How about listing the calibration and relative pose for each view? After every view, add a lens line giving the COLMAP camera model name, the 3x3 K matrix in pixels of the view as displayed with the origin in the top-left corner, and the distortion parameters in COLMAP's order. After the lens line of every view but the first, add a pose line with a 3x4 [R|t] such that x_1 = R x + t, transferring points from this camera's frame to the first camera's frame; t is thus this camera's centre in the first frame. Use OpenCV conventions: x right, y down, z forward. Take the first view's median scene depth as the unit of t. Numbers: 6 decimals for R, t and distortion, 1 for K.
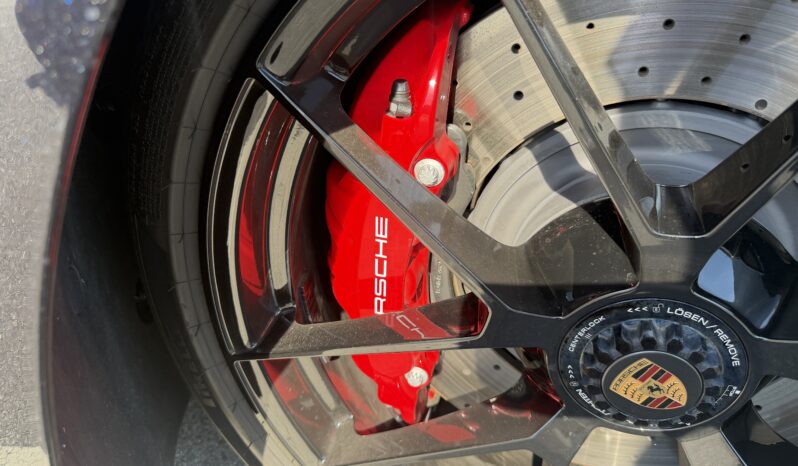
lens RADIAL K [[579.4, 0, 395.1], [0, 579.4, 235.5], [0, 0, 1]] dist [0.041963, -0.047700]
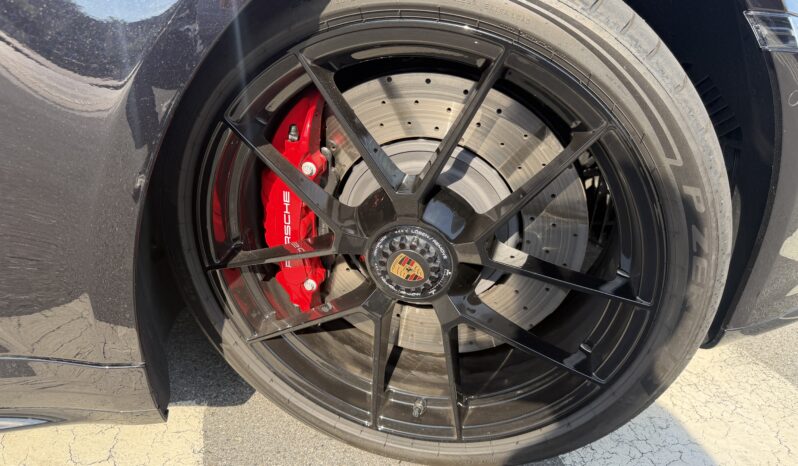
lens RADIAL K [[579.4, 0, 402.1], [0, 579.4, 231.5], [0, 0, 1]] dist [0.041963, -0.047700]
pose [[0.998114, 0.014818, 0.059564, 0.283182], [-0.010406, 0.997225, -0.073715, 0.273680], [-0.060491, 0.072956, 0.995499, -1.102724]]
